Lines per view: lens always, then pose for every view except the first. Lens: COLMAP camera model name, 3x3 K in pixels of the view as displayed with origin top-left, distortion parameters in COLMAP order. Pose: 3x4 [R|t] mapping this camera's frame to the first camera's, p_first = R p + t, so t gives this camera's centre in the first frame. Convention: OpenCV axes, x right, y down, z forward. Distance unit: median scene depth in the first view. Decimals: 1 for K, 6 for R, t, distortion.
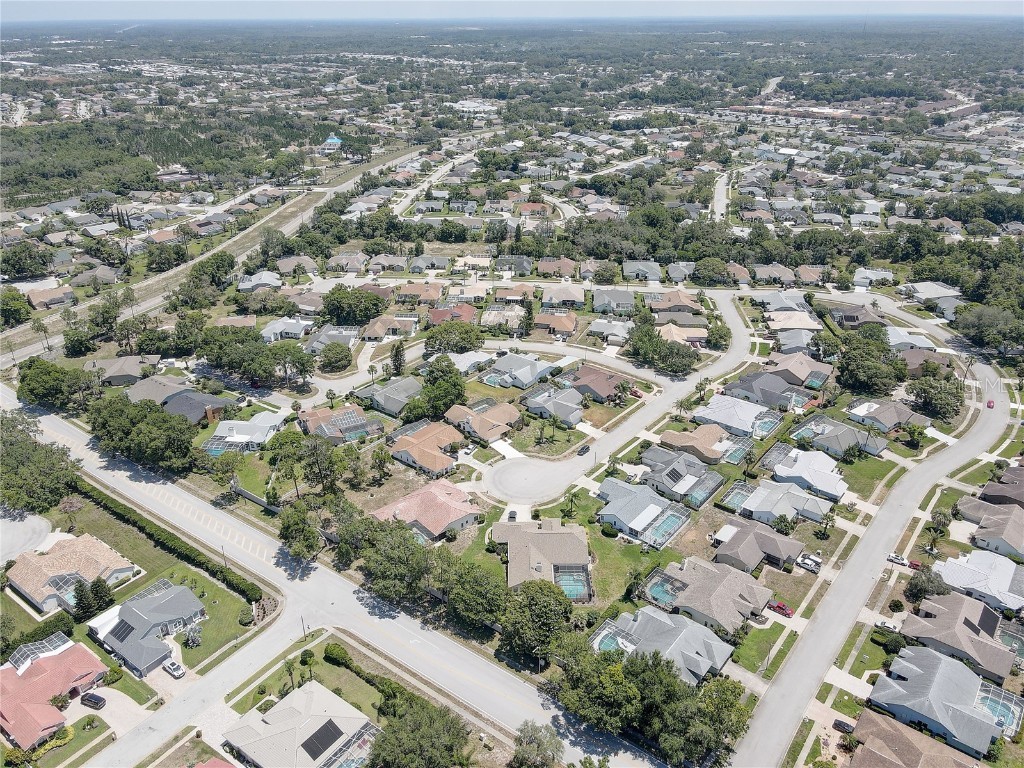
lens RADIAL K [[751.0, 0, 511.4], [0, 751.0, 386.3], [0, 0, 1]] dist [0.002472, 0.024412]
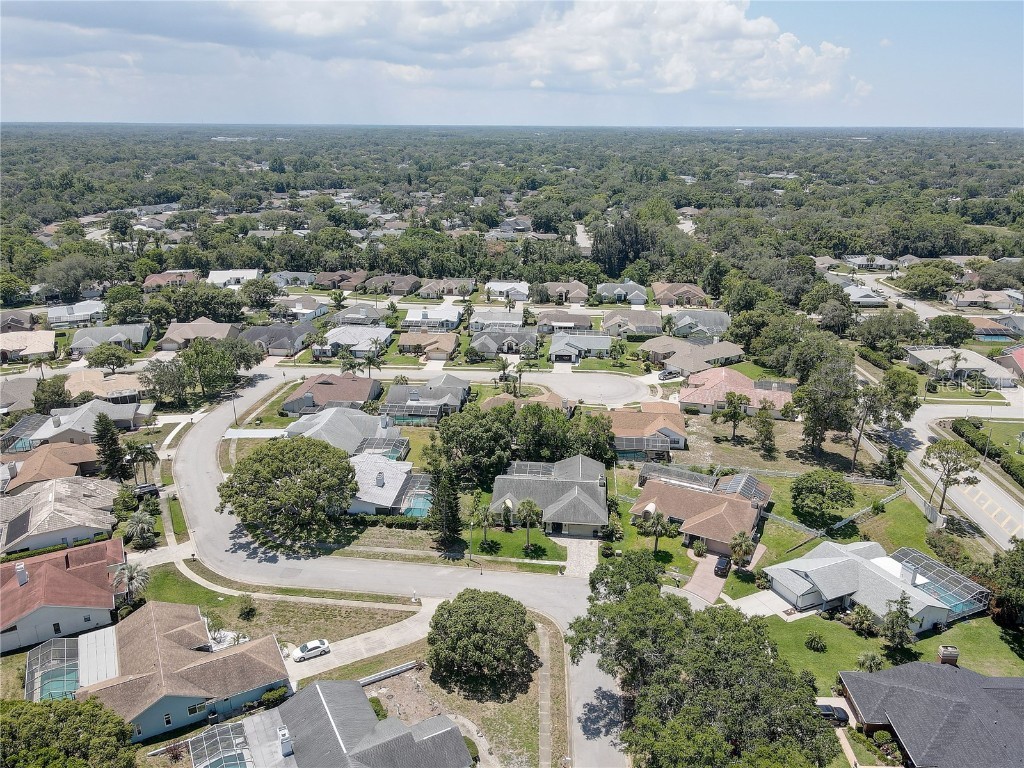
lens RADIAL K [[751.0, 0, 512.3], [0, 751.0, 379.9], [0, 0, 1]] dist [0.002472, 0.024412]
pose [[-0.553149, -0.268496, 0.788629, -0.506370], [0.370815, 0.768340, 0.521680, -0.310797], [-0.746004, 0.581002, -0.325444, 1.126776]]
